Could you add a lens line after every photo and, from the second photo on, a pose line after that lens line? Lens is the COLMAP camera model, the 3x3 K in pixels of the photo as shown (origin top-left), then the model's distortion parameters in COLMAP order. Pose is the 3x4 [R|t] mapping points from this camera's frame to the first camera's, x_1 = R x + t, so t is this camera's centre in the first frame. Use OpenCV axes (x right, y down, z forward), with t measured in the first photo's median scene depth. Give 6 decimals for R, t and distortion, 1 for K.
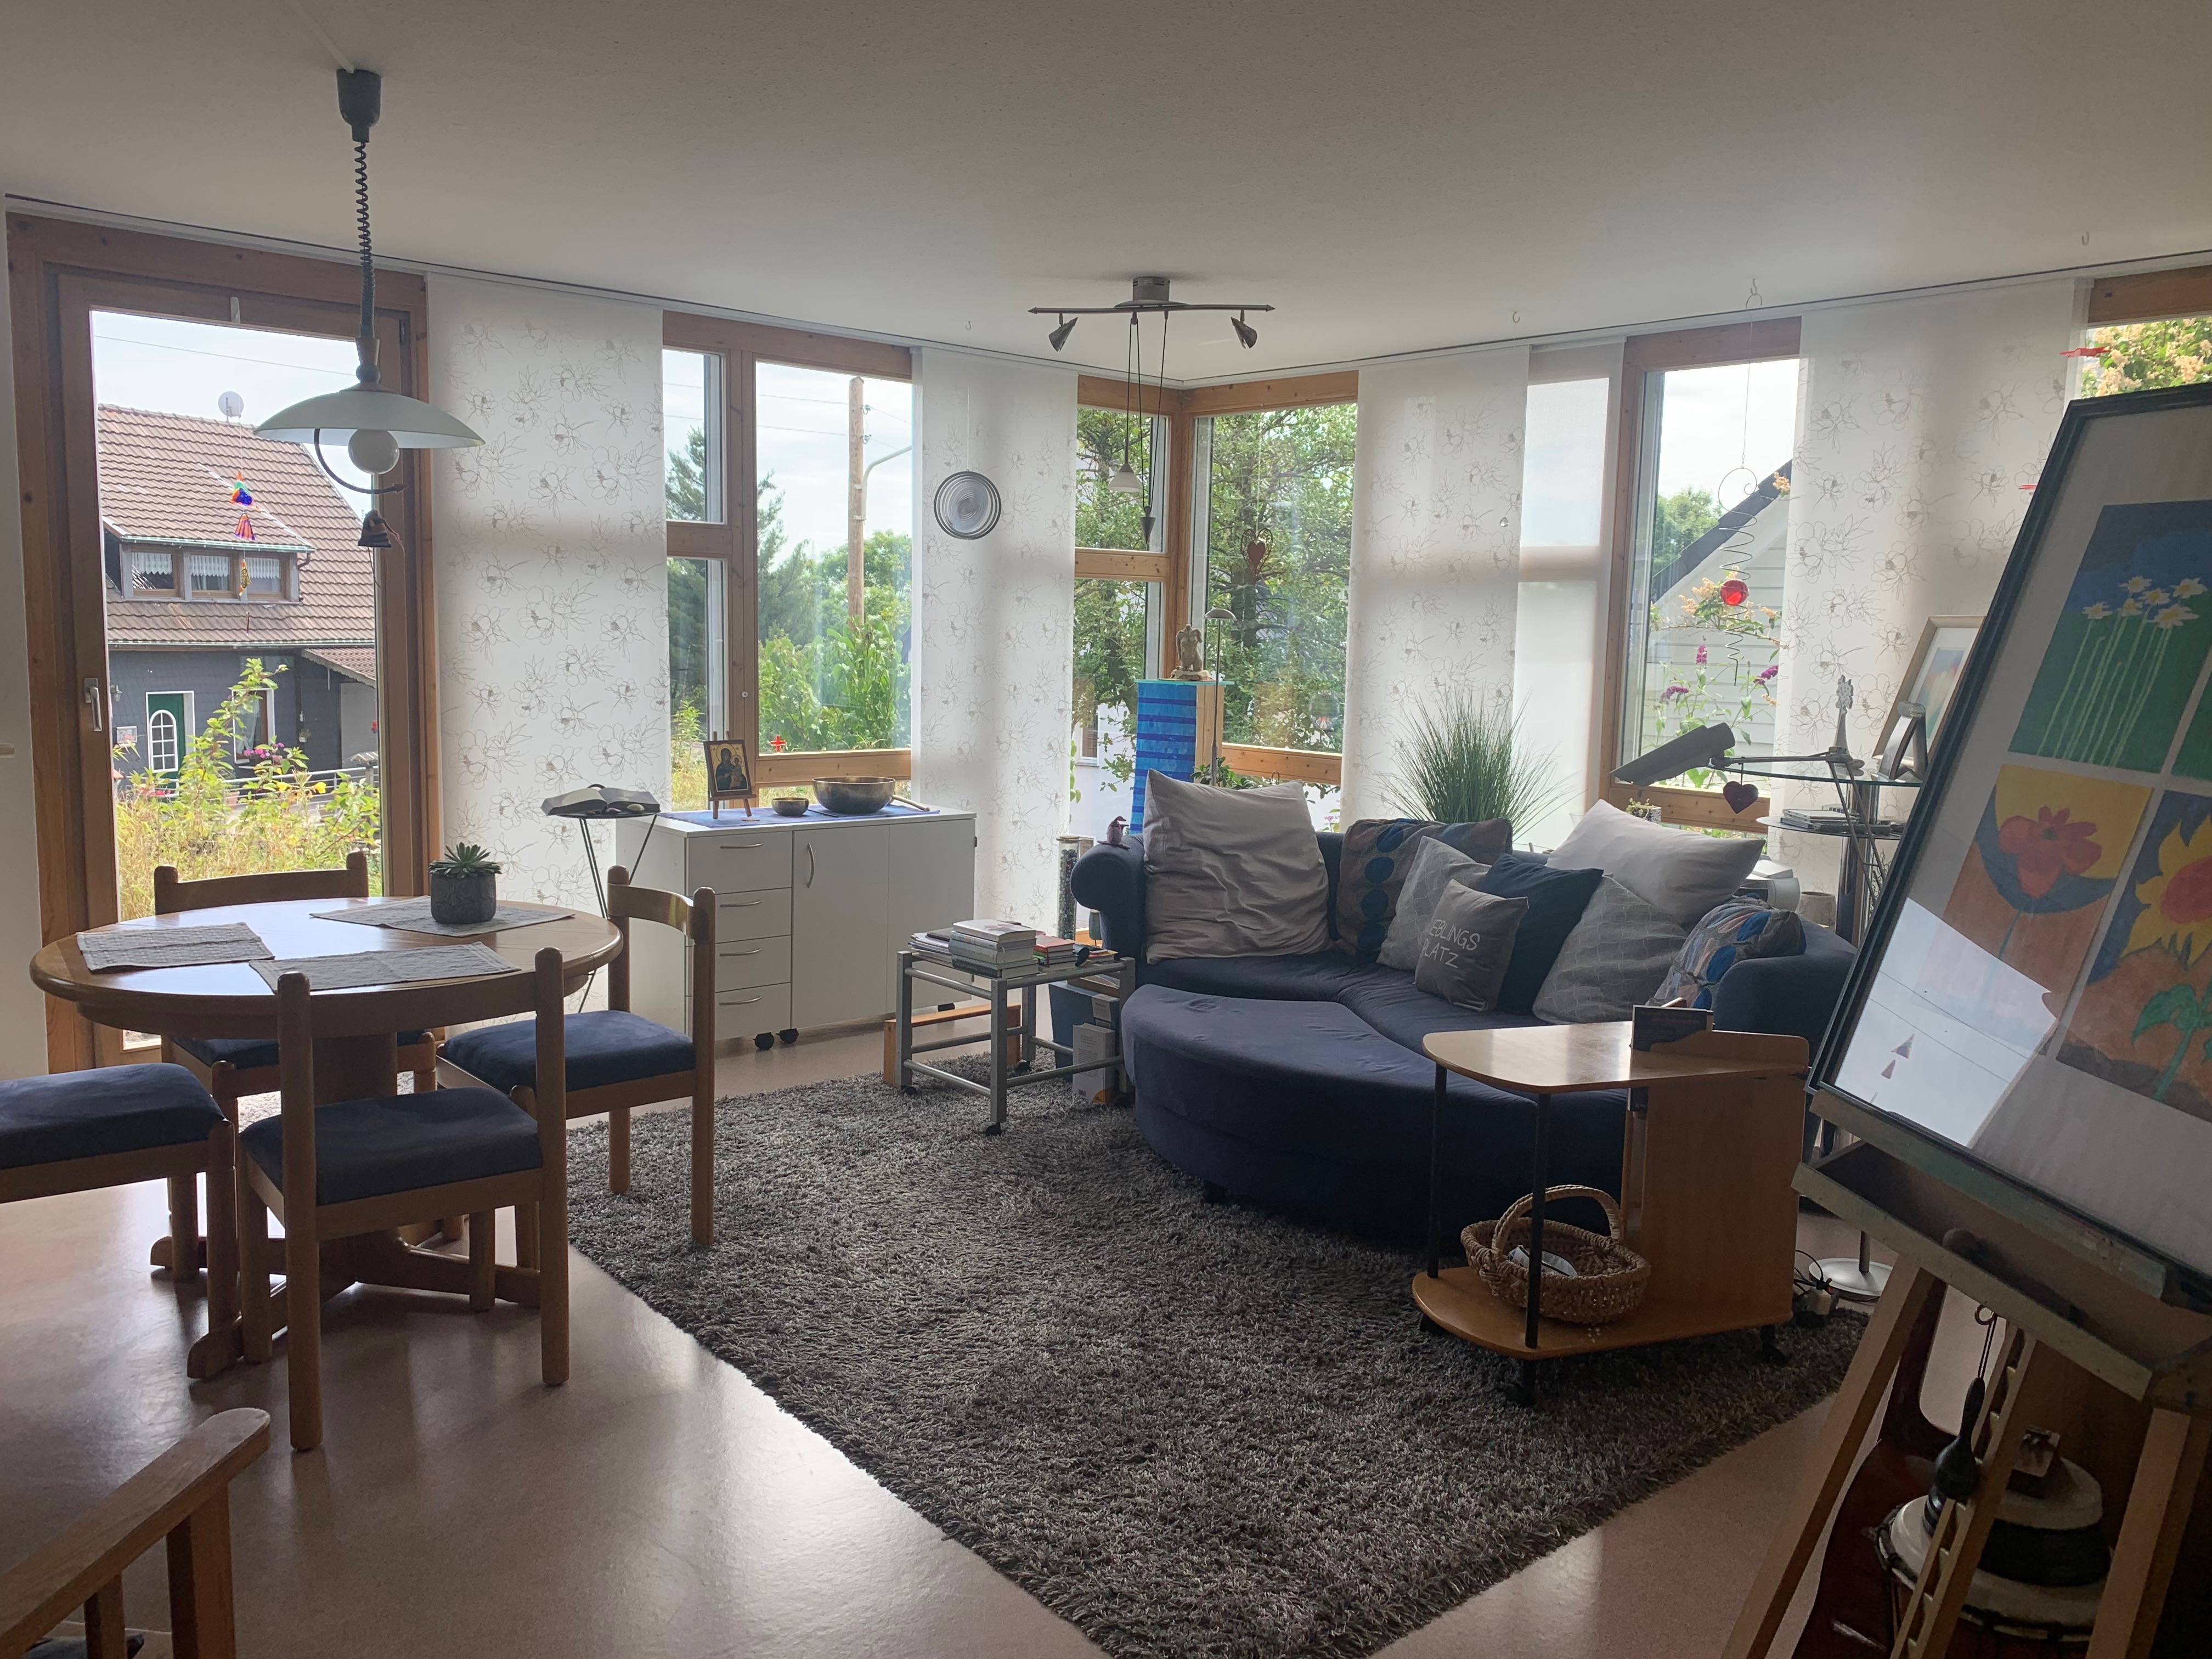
lens RADIAL K [[1709.8, 0, 1106.0], [0, 1709.8, 829.5], [0, 0, 1]] dist [-0.014144, -0.007949]
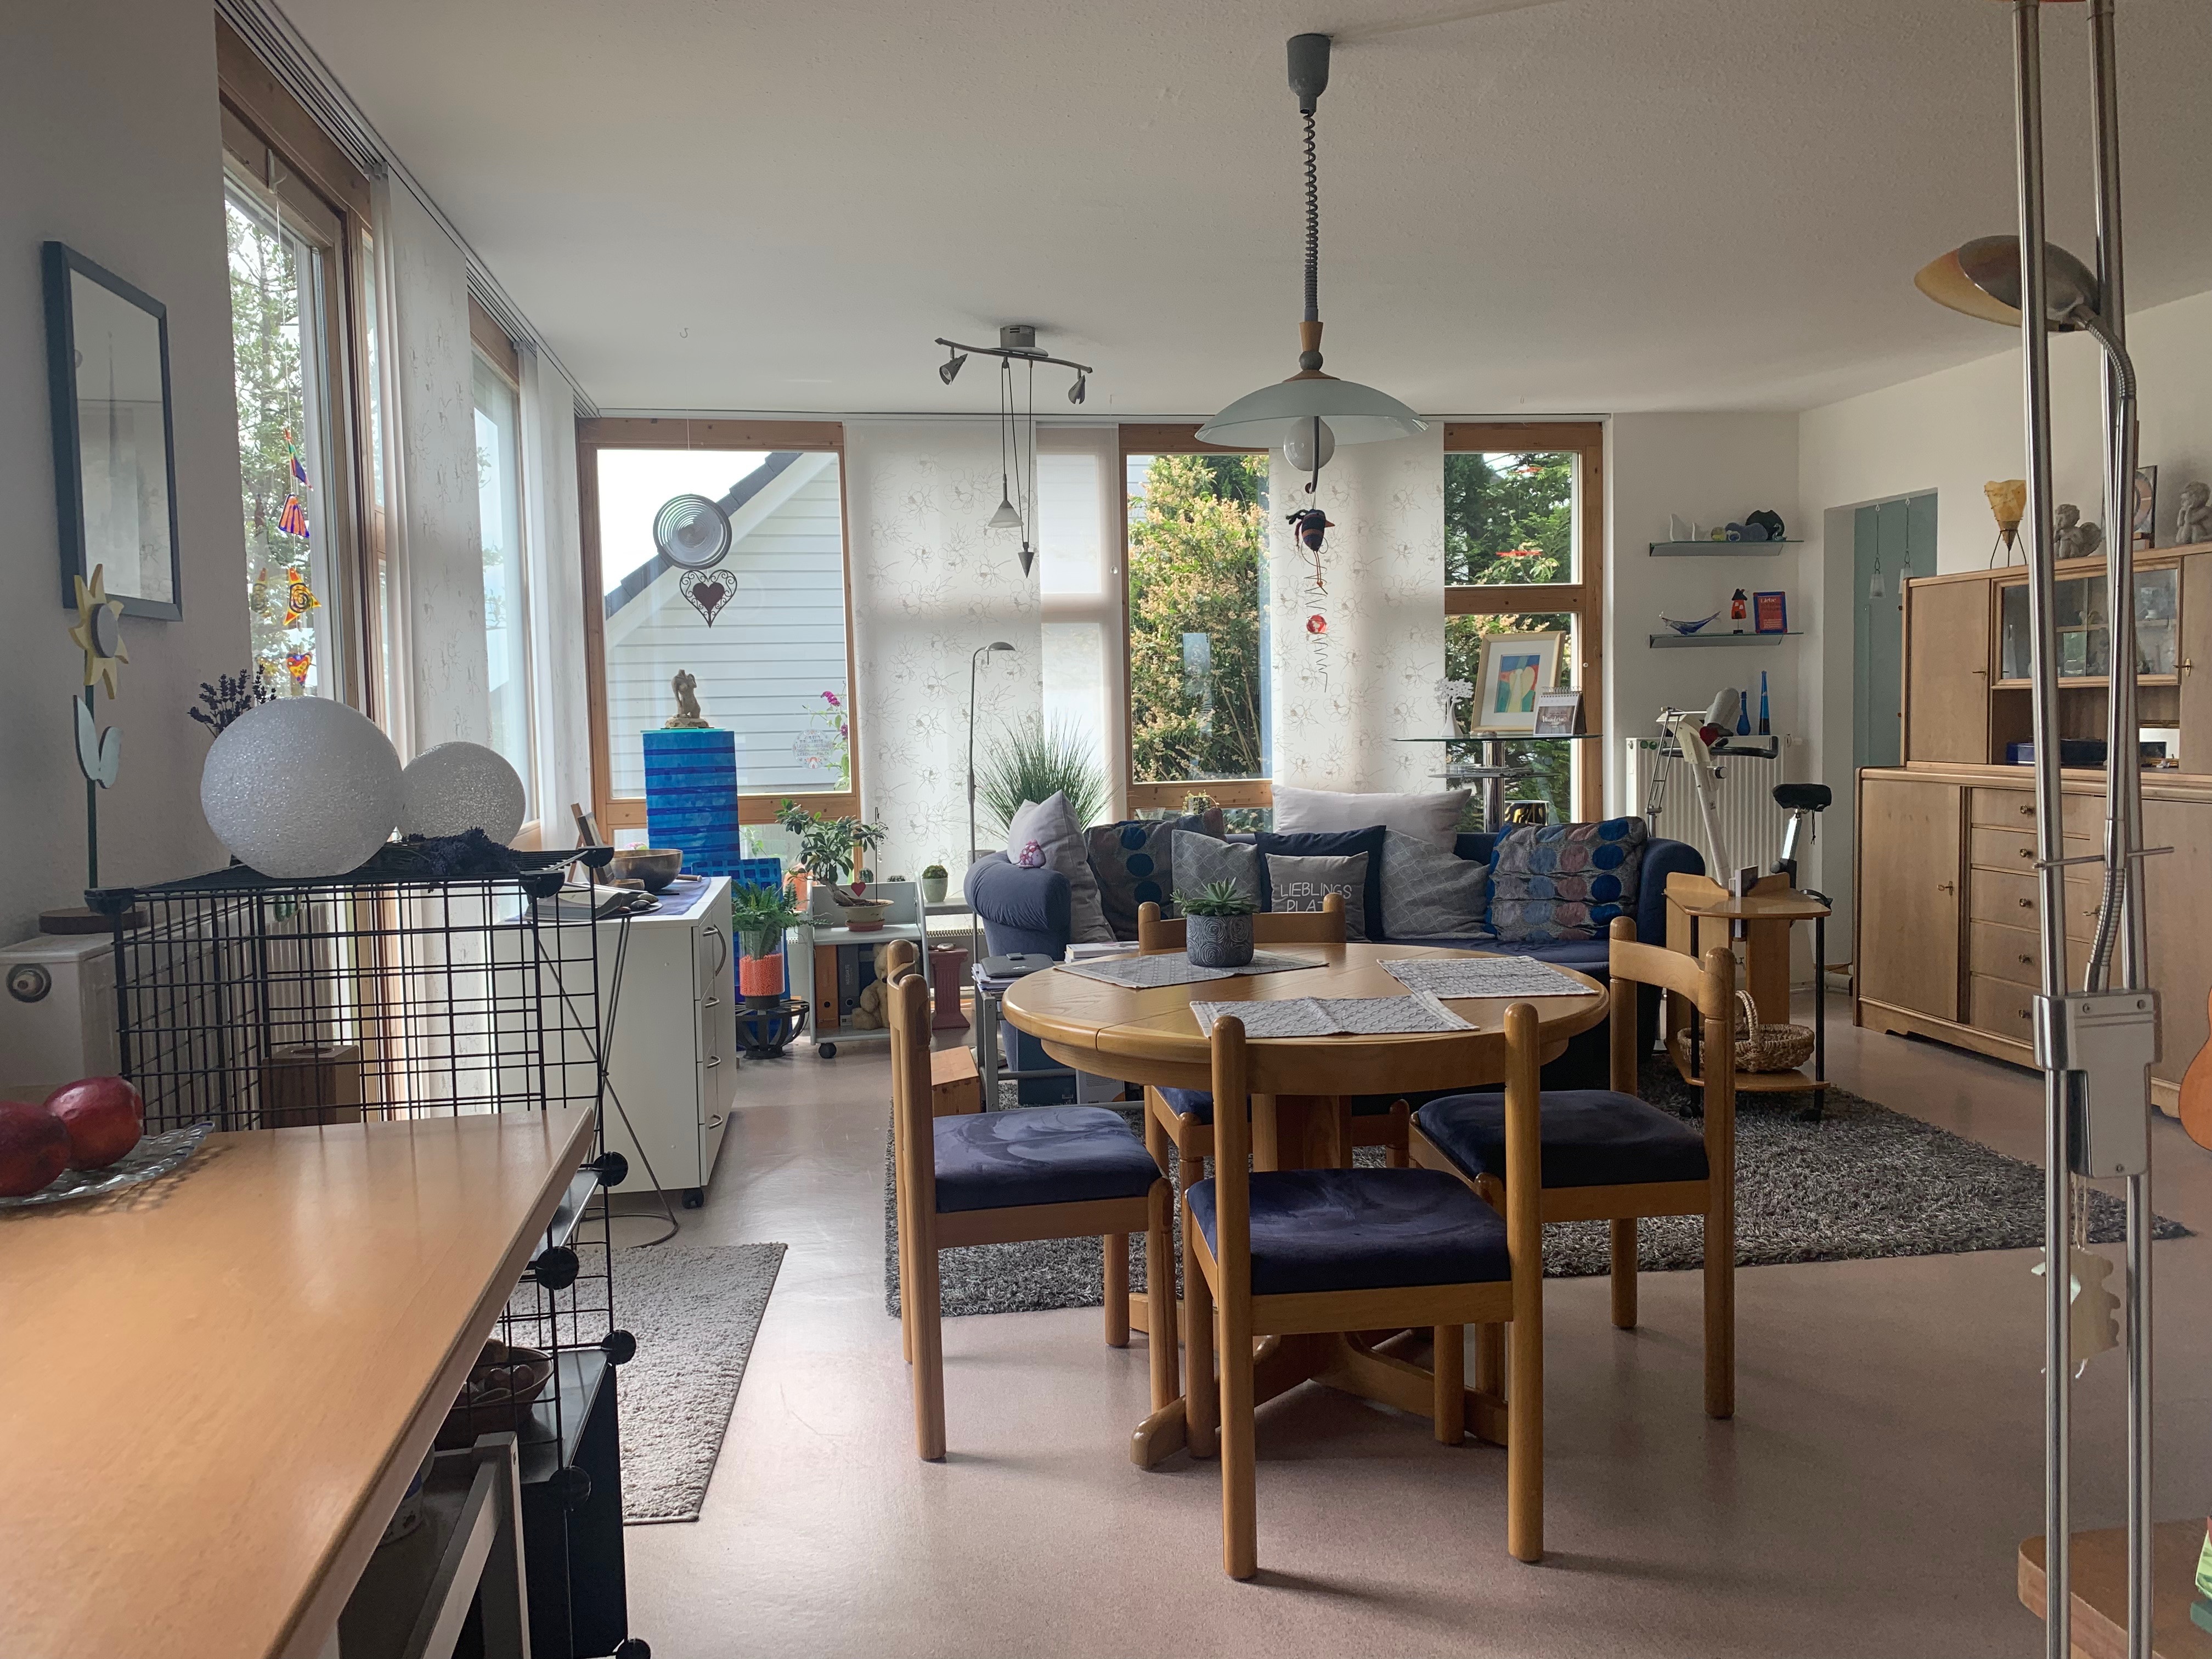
lens RADIAL K [[1709.8, 0, 1106.0], [0, 1709.8, 829.5], [0, 0, 1]] dist [-0.014144, -0.007949]
pose [[0.527755, -0.096780, 0.843865, -0.853359], [0.136337, 0.990258, 0.028304, -0.037423], [-0.838384, 0.100113, 0.535808, 0.414419]]
